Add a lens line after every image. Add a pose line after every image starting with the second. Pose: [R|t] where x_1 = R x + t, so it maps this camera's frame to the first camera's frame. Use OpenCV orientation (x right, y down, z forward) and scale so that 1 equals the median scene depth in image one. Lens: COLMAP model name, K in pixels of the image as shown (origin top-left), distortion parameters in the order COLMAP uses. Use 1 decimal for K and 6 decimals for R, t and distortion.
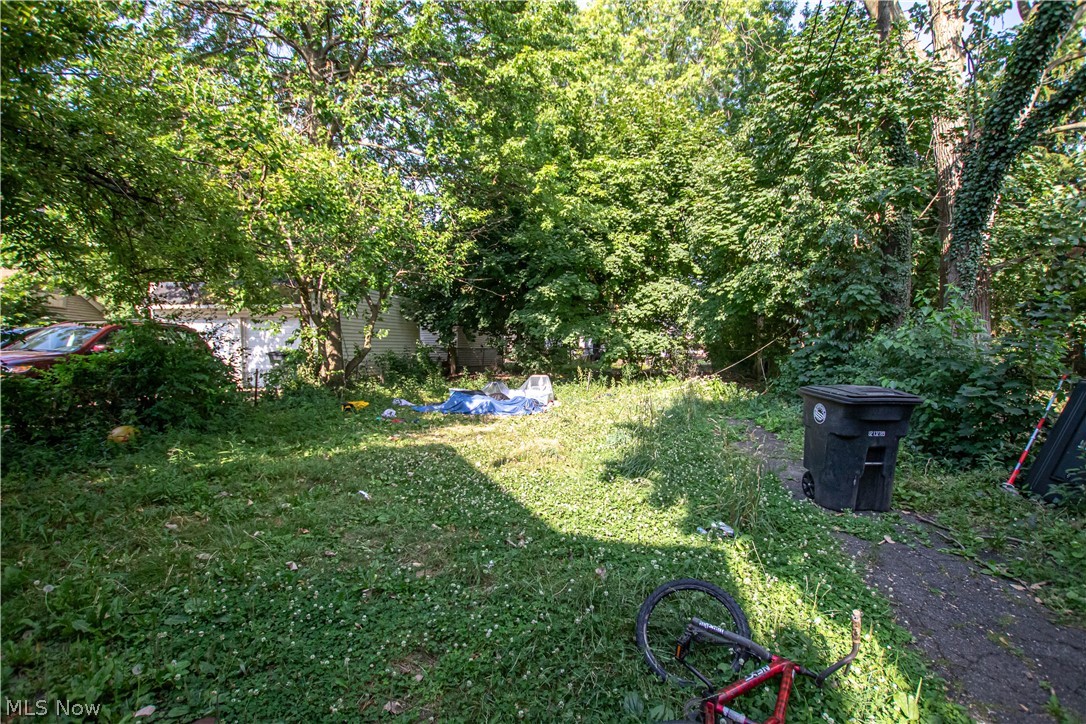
lens RADIAL K [[520.1, 0, 546.0], [0, 520.1, 361.7], [0, 0, 1]] dist [-0.019456, -0.003010]
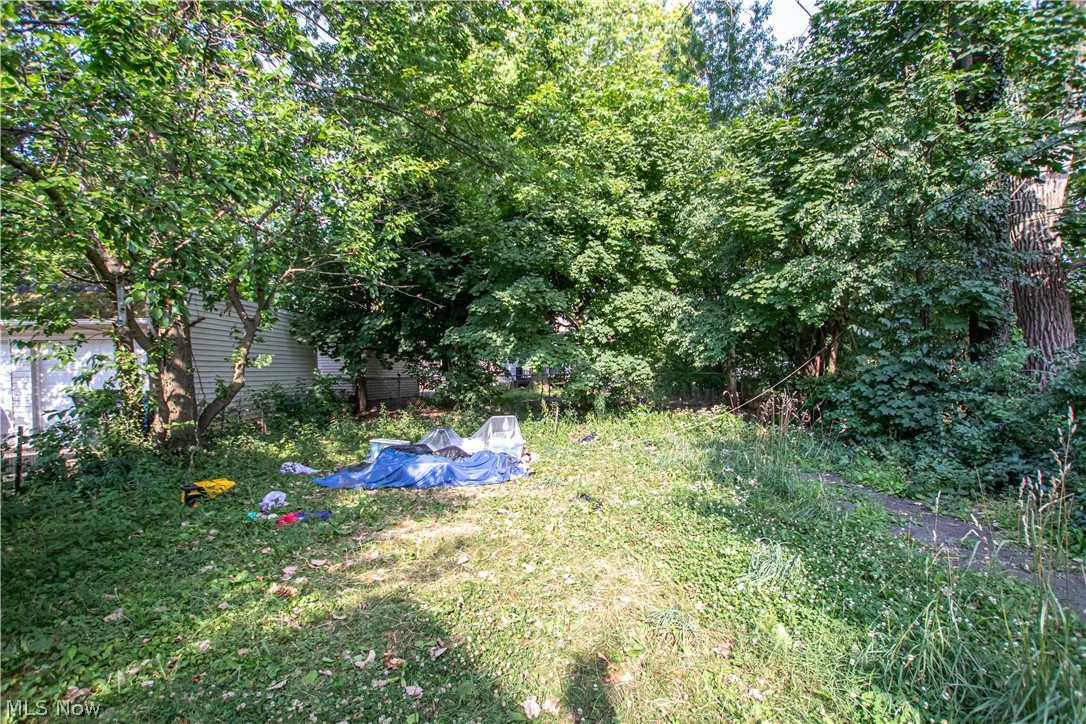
lens RADIAL K [[520.1, 0, 548.3], [0, 520.1, 369.1], [0, 0, 1]] dist [-0.019456, -0.003010]
pose [[0.981759, -0.020320, 0.189040, -0.075426], [0.026917, 0.999113, -0.032394, -0.011172], [-0.188214, 0.036891, 0.981435, 0.260463]]
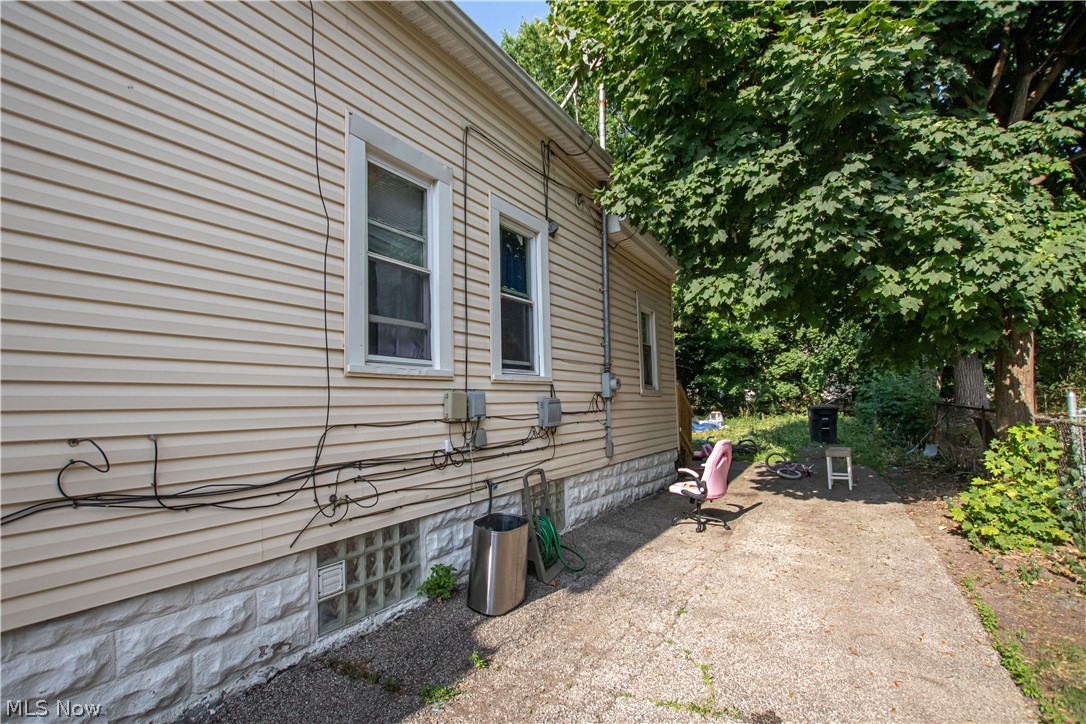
lens RADIAL K [[520.1, 0, 547.6], [0, 520.1, 365.3], [0, 0, 1]] dist [-0.019456, -0.003010]
pose [[0.946735, -0.065999, -0.315178, 0.011219], [0.035935, 0.994311, -0.100268, 0.022044], [0.320003, 0.083601, 0.943721, -0.818605]]
